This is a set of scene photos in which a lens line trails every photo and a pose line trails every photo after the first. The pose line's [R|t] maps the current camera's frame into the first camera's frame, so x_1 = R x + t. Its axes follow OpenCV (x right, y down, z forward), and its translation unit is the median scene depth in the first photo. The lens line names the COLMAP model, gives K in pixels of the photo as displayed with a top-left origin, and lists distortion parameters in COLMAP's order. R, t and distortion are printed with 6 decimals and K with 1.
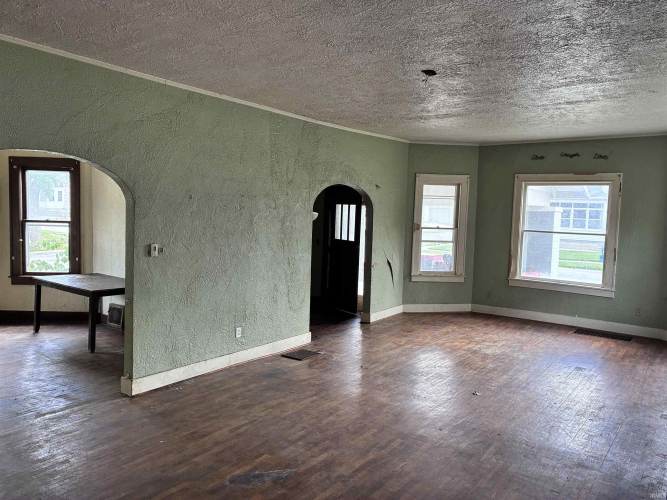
lens RADIAL K [[502.9, 0, 333.5], [0, 502.9, 250.0], [0, 0, 1]] dist [0.006467, 0.004202]
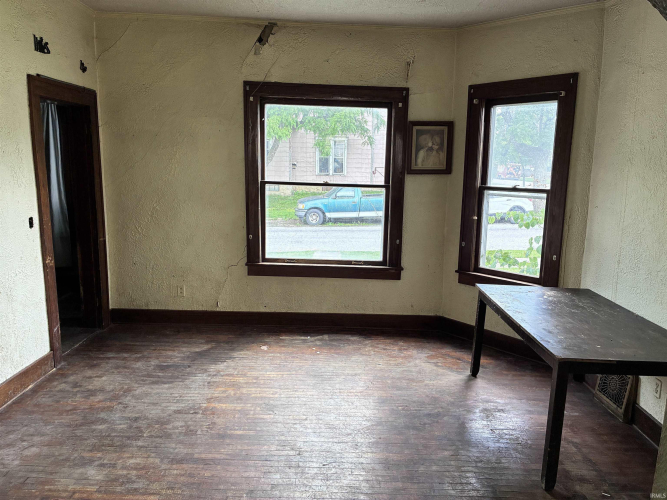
lens RADIAL K [[502.9, 0, 333.5], [0, 502.9, 250.0], [0, 0, 1]] dist [0.006467, 0.004202]
pose [[0.596628, 0.120690, -0.793391, -0.214652], [-0.060001, 0.992568, 0.105867, -0.036206], [0.800272, -0.015559, 0.599436, 0.474183]]
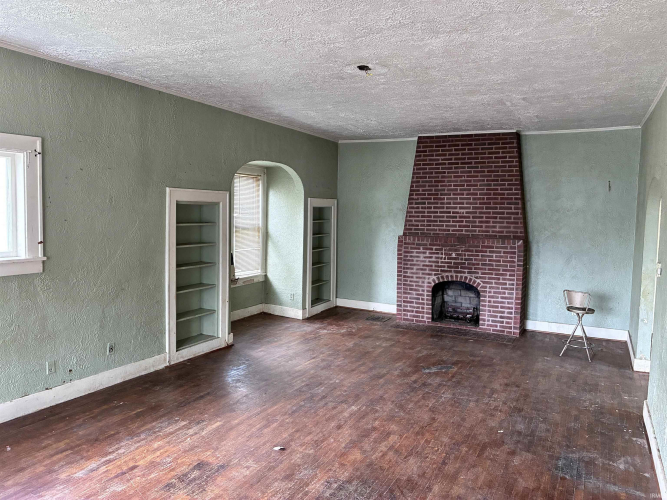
lens RADIAL K [[502.9, 0, 333.5], [0, 502.9, 250.0], [0, 0, 1]] dist [0.006467, 0.004202]
pose [[-0.987519, -0.042426, -0.151677, 0.219764], [-0.063407, 0.988638, 0.136286, -0.074357], [0.144171, 0.144202, -0.978990, 1.148944]]
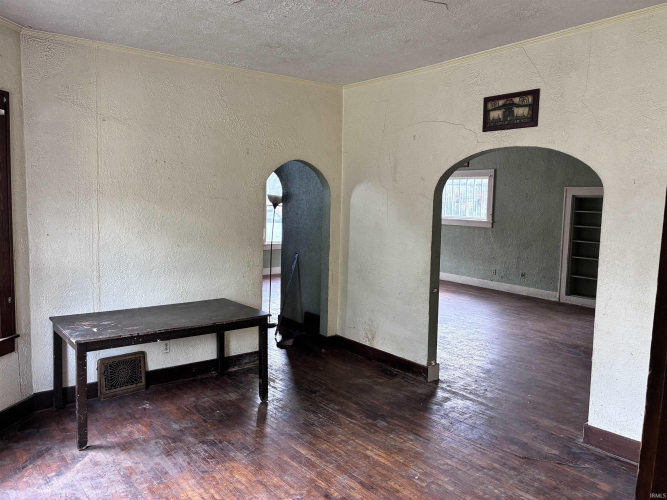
lens RADIAL K [[502.9, 0, 333.5], [0, 502.9, 250.0], [0, 0, 1]] dist [0.006467, 0.004202]
pose [[0.275260, -0.133506, 0.952055, -0.905012], [0.050982, 0.990944, 0.124219, -0.076524], [-0.960017, 0.014346, 0.279574, 0.575191]]
